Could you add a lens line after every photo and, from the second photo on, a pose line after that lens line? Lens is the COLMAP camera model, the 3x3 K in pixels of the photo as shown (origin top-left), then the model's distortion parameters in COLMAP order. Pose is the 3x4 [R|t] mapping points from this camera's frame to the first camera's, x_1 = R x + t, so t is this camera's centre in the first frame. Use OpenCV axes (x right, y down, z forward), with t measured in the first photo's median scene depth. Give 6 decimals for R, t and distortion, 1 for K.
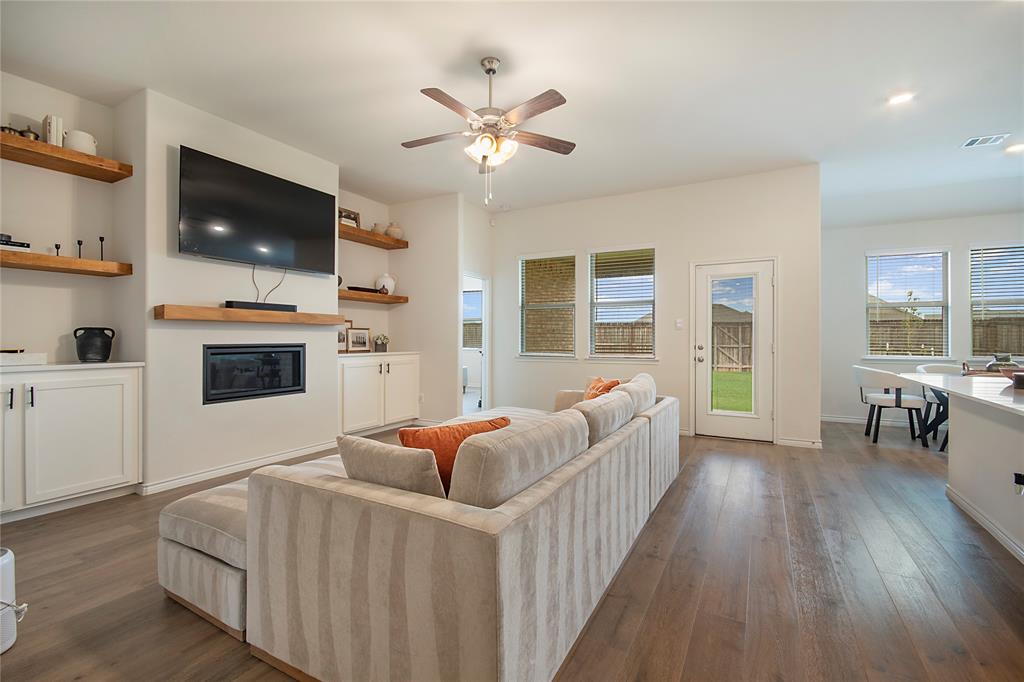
lens RADIAL K [[445.3, 0, 508.1], [0, 445.3, 338.3], [0, 0, 1]] dist [0.012872, -0.002061]
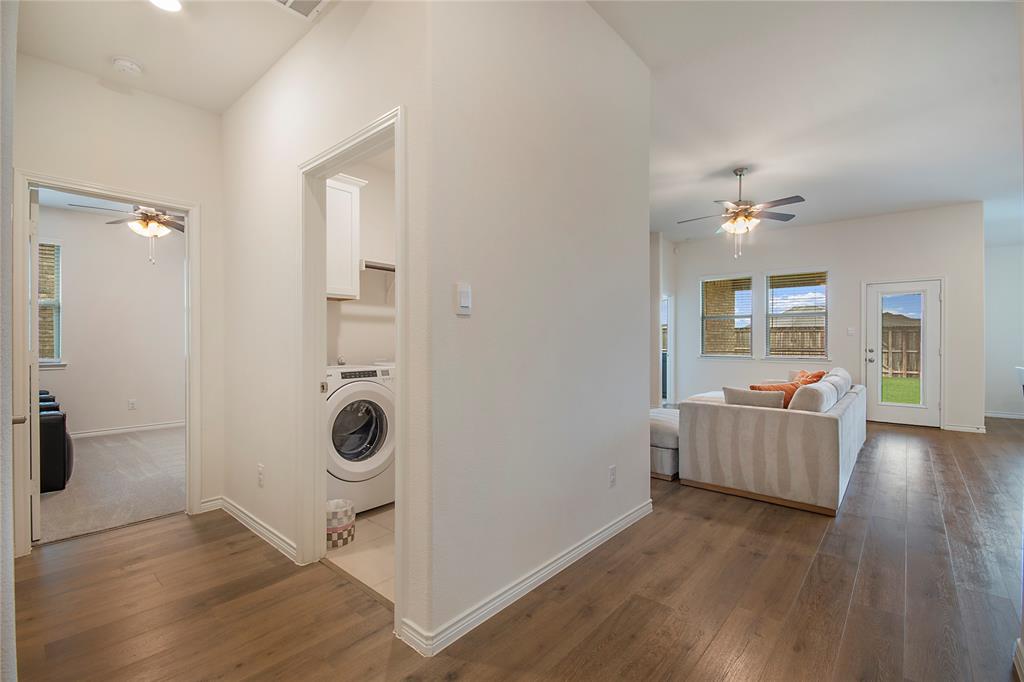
lens RADIAL K [[445.3, 0, 538.0], [0, 445.3, 340.1], [0, 0, 1]] dist [0.012872, -0.002061]
pose [[0.984536, 0.000595, -0.175181, -0.255587], [-0.001429, 0.999988, -0.004636, -0.000798], [0.175176, 0.004814, 0.984525, -0.375700]]
